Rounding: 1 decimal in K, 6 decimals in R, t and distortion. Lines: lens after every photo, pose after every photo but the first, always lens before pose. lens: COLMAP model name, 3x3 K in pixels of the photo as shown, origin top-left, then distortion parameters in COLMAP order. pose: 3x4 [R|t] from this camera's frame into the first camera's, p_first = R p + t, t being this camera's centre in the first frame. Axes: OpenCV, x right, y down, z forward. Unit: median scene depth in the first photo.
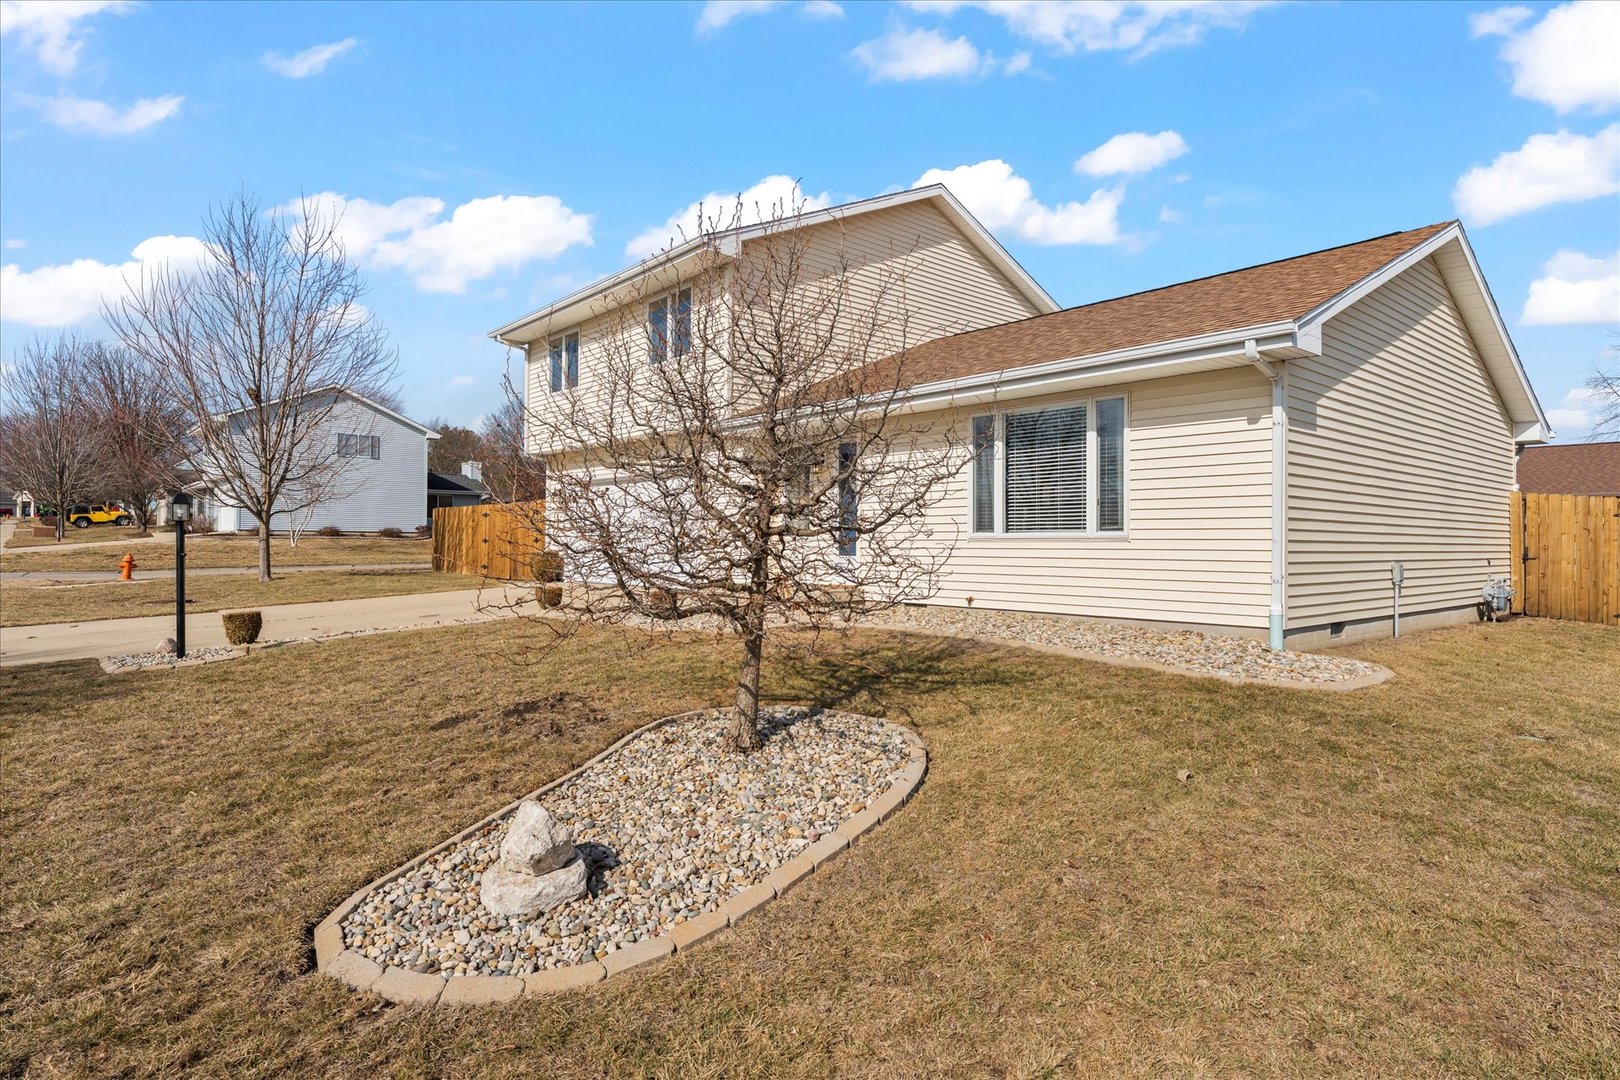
lens RADIAL K [[900.1, 0, 804.7], [0, 900.1, 531.3], [0, 0, 1]] dist [0.003493, -0.000110]
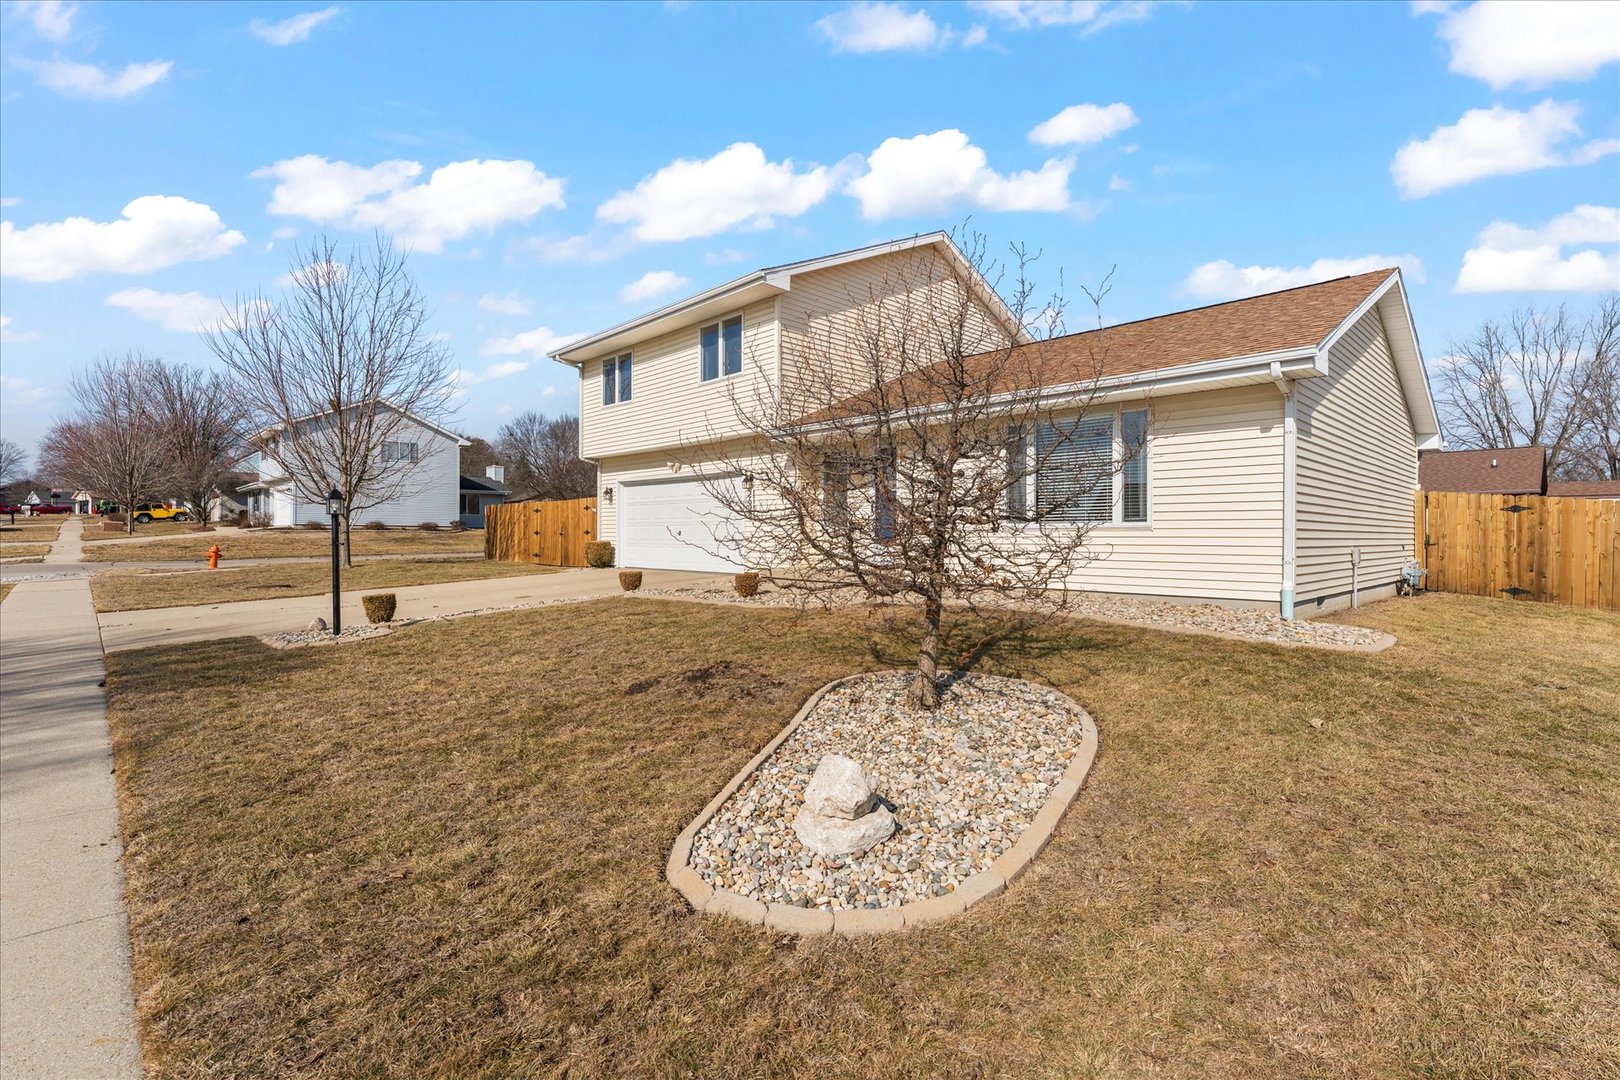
lens RADIAL K [[753.8, 0, 804.4], [0, 753.8, 535.0], [0, 0, 1]] dist [0.002312, 0.000276]
pose [[0.998411, -0.002482, 0.056302, -0.156748], [0.001777, 0.999919, 0.012569, 0.003957], [-0.056329, -0.012449, 0.998335, 0.021385]]
